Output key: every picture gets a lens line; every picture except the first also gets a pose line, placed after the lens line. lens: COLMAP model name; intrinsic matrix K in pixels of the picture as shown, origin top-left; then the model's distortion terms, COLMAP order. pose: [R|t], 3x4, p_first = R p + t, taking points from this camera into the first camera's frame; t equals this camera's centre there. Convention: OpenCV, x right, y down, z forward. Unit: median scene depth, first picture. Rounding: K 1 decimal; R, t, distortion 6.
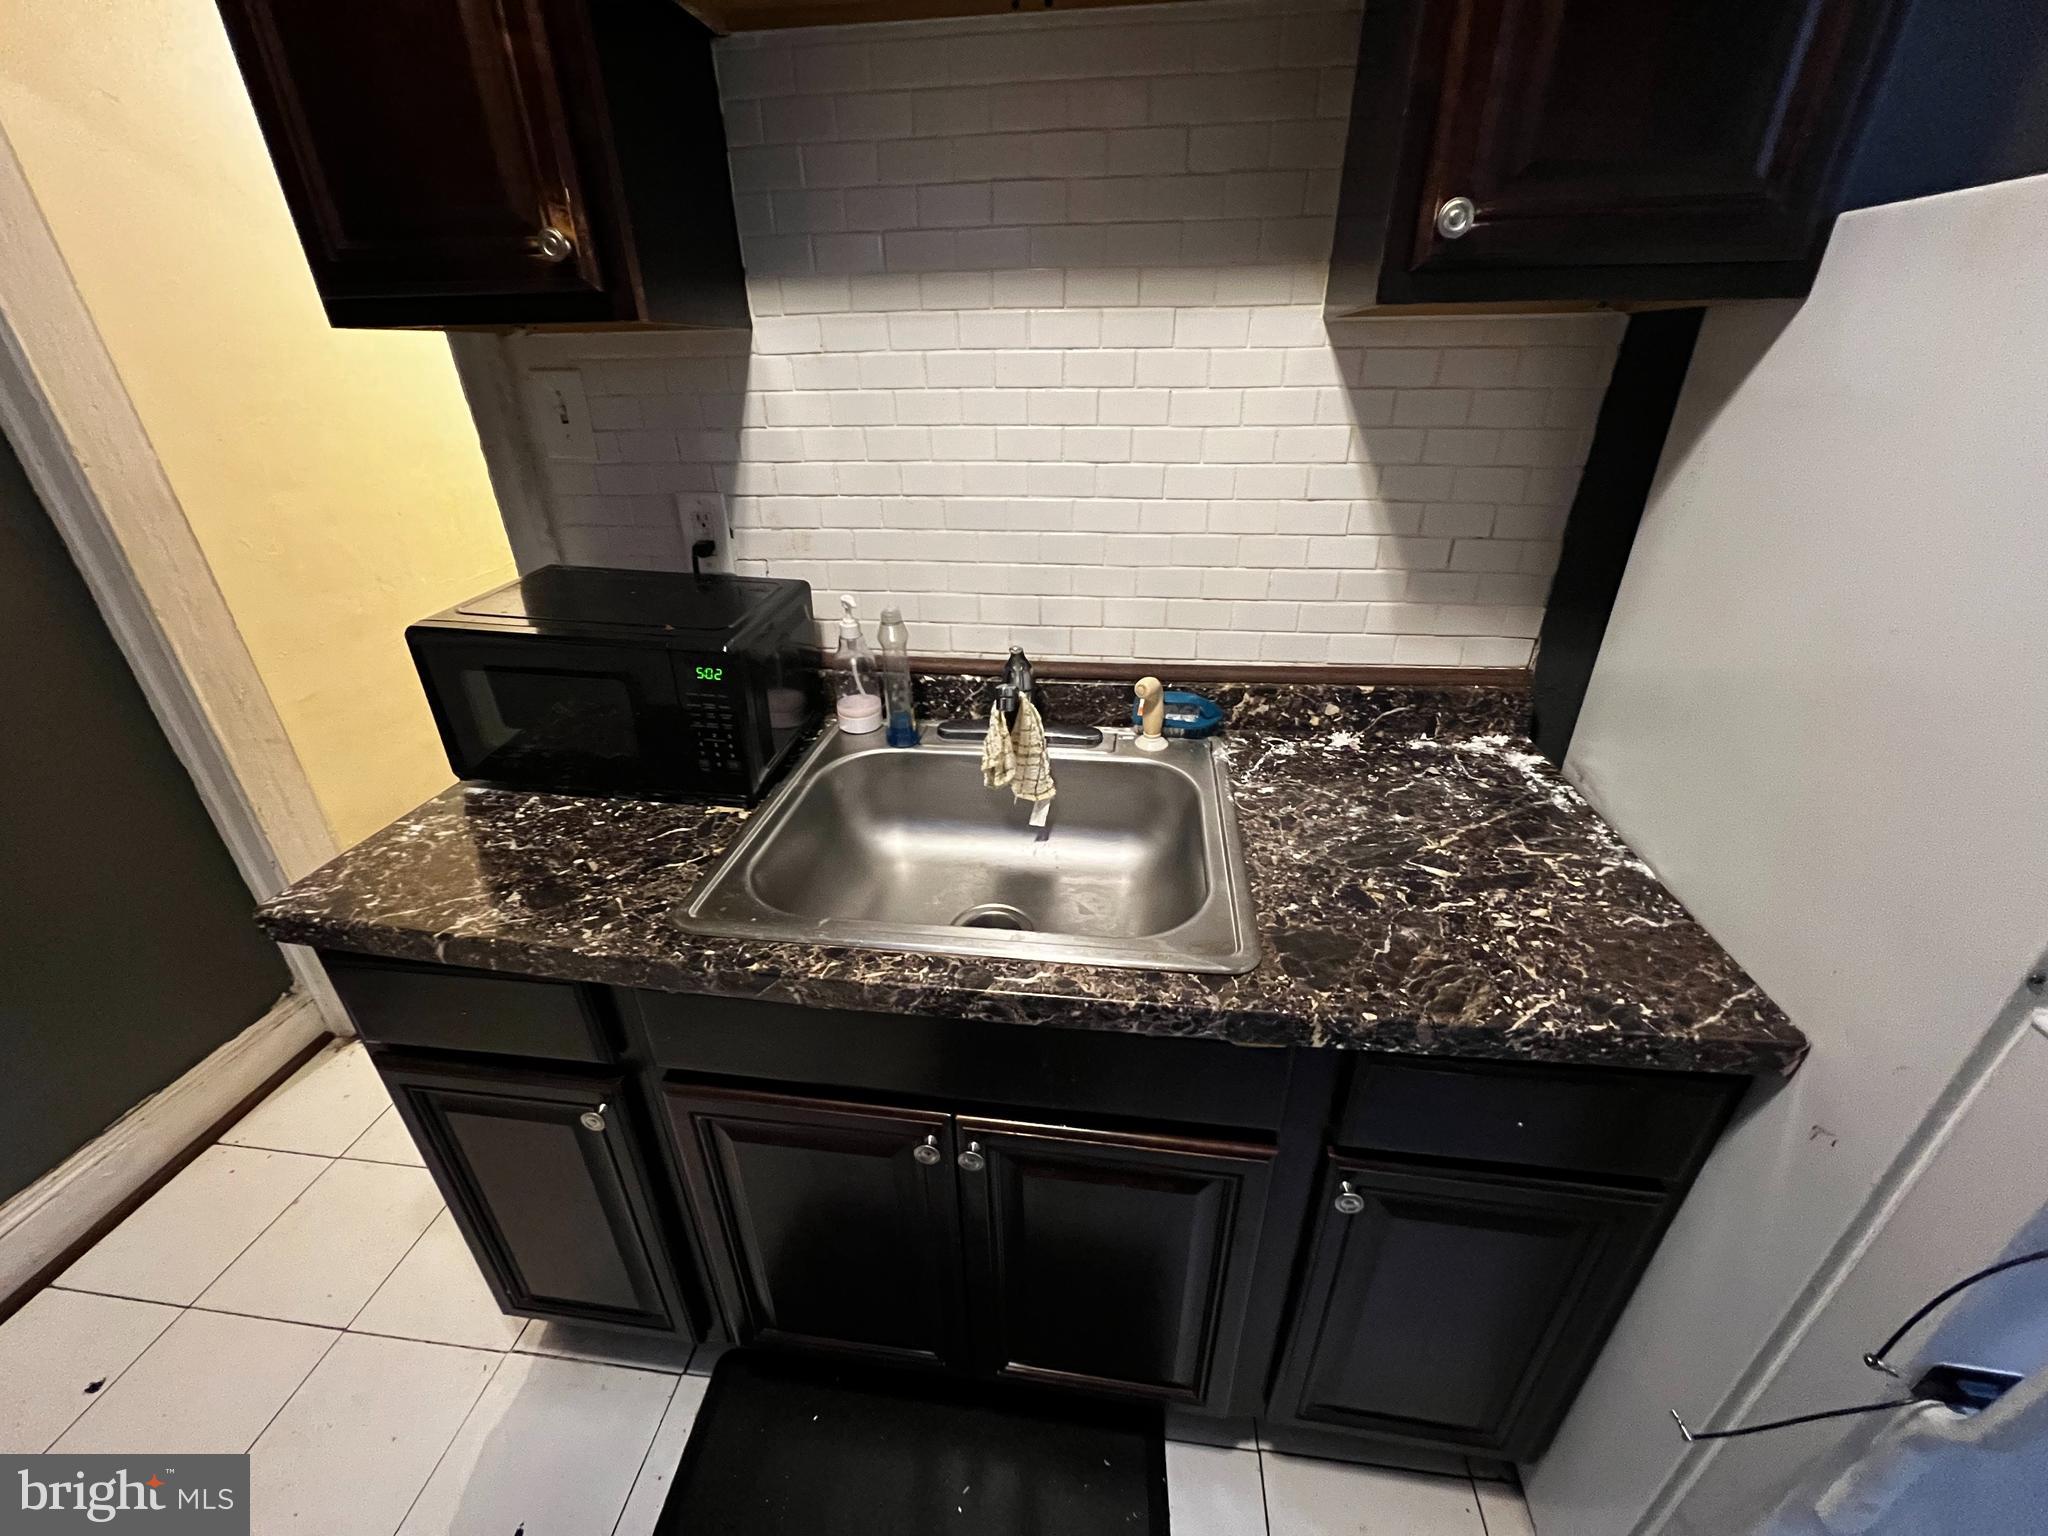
lens RADIAL K [[821.2, 0, 1025.7], [0, 821.2, 768.2], [0, 0, 1]] dist [0.002077, 0.002147]
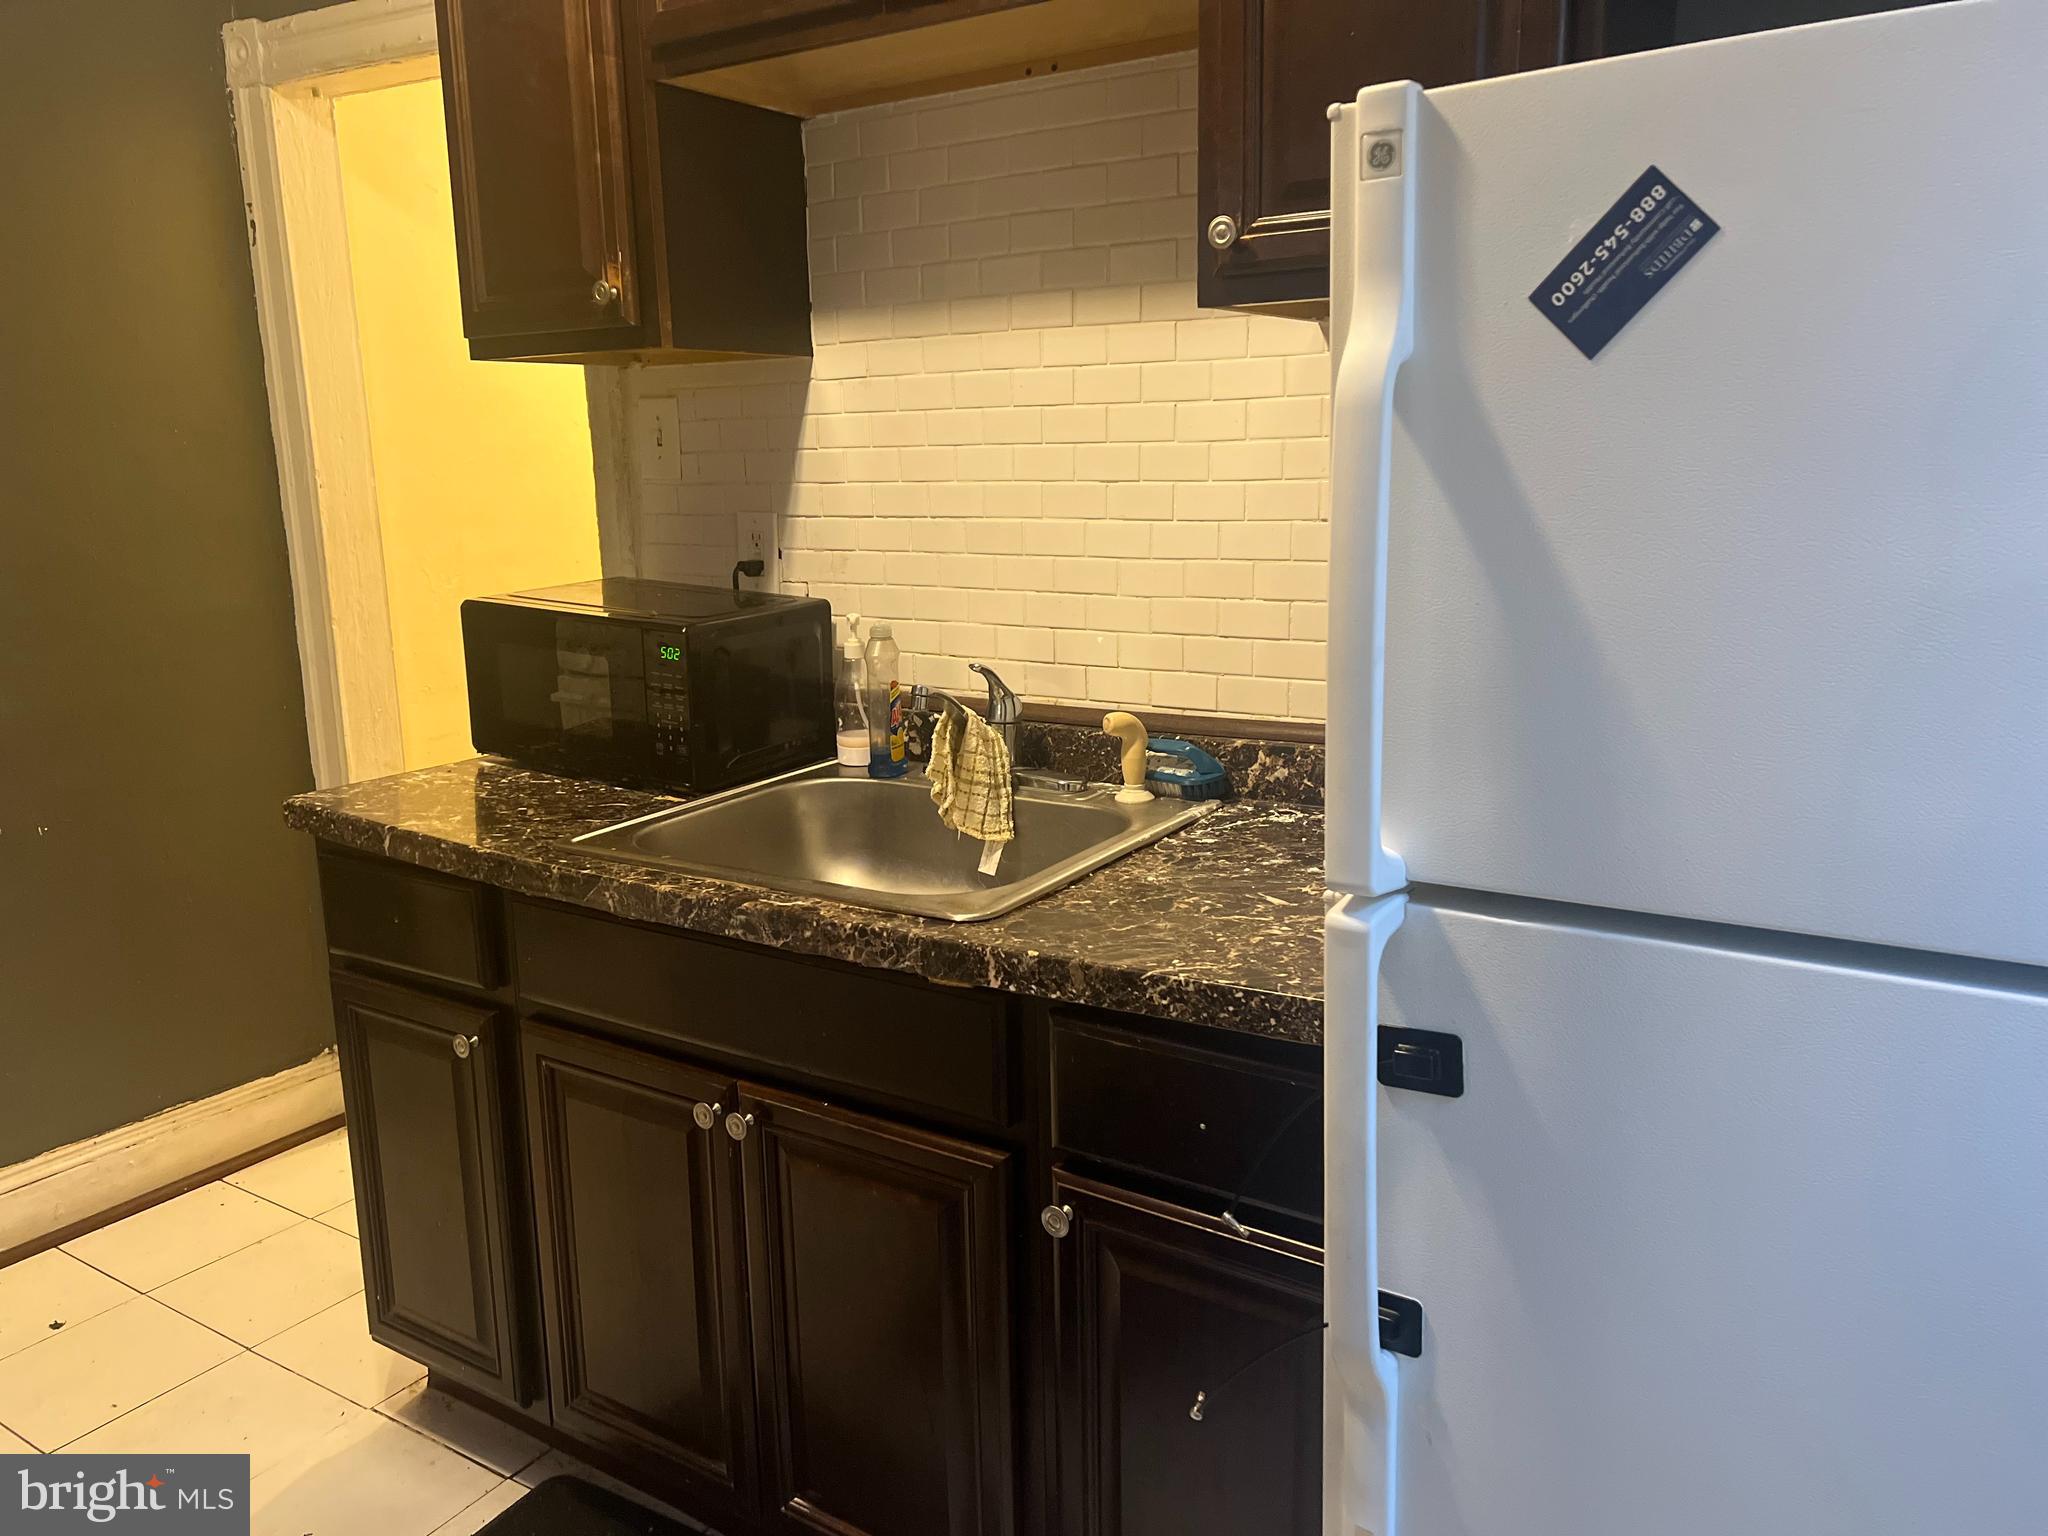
lens RADIAL K [[1550.8, 0, 1028.7], [0, 1550.8, 762.6], [0, 0, 1]] dist [0.069595, -0.040405]
pose [[0.902905, 0.082219, -0.421903, 0.771393], [-0.186659, 0.959157, -0.212547, 0.312221], [0.387196, 0.270662, 0.881375, -0.469651]]
